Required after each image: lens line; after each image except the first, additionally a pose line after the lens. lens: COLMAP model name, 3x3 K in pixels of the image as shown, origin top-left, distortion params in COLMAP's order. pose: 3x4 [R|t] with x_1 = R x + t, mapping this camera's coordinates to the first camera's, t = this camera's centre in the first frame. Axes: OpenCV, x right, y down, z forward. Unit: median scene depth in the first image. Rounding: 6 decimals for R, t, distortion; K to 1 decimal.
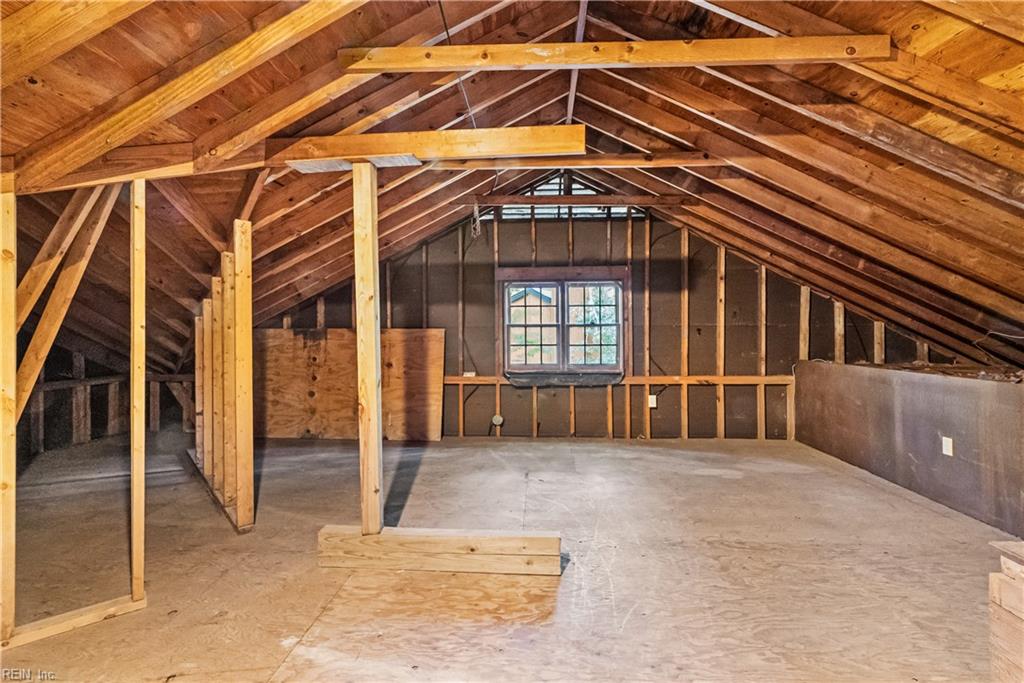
lens RADIAL K [[474.6, 0, 508.5], [0, 474.6, 336.4], [0, 0, 1]] dist [-0.005345, 0.002314]
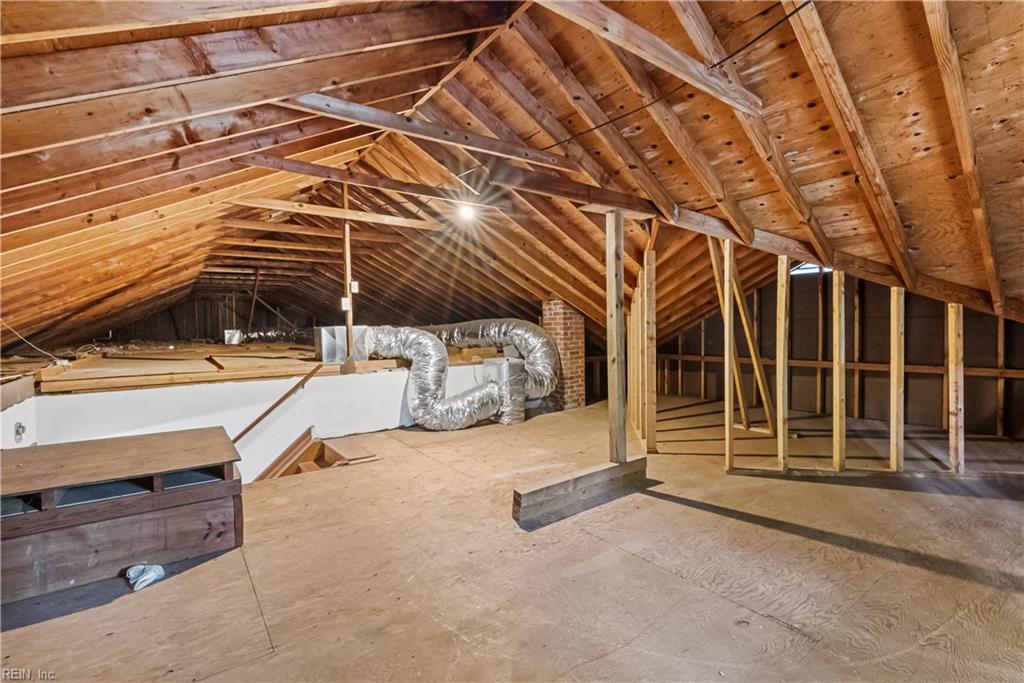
lens RADIAL K [[474.6, 0, 512.1], [0, 474.6, 334.6], [0, 0, 1]] dist [-0.005345, 0.002314]
pose [[-0.770105, 0.029338, -0.637242, 0.822043], [0.010585, 0.999392, 0.033218, -0.031442], [0.637829, 0.018836, -0.769948, 1.775393]]
